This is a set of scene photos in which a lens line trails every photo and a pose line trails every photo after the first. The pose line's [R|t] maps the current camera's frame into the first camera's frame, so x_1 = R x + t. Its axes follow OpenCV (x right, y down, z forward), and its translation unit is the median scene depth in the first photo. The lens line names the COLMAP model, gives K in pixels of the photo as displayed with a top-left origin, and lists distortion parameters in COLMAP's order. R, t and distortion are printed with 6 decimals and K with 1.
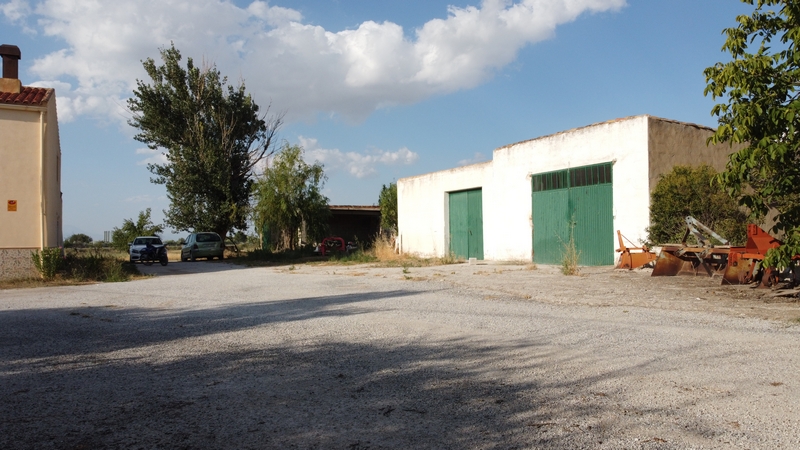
lens RADIAL K [[593.2, 0, 397.0], [0, 593.2, 226.0], [0, 0, 1]] dist [-0.005725, 0.000098]
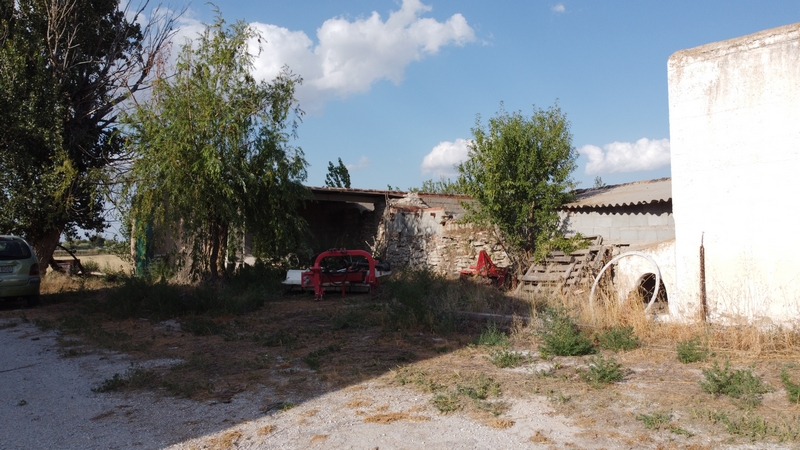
lens RADIAL K [[593.2, 0, 403.6], [0, 593.2, 225.7], [0, 0, 1]] dist [-0.005725, 0.000098]
pose [[0.976112, 0.000367, 0.217269, -0.128355], [0.000246, 0.999996, -0.002793, 0.004161], [-0.217269, 0.002780, 0.976108, 0.508542]]
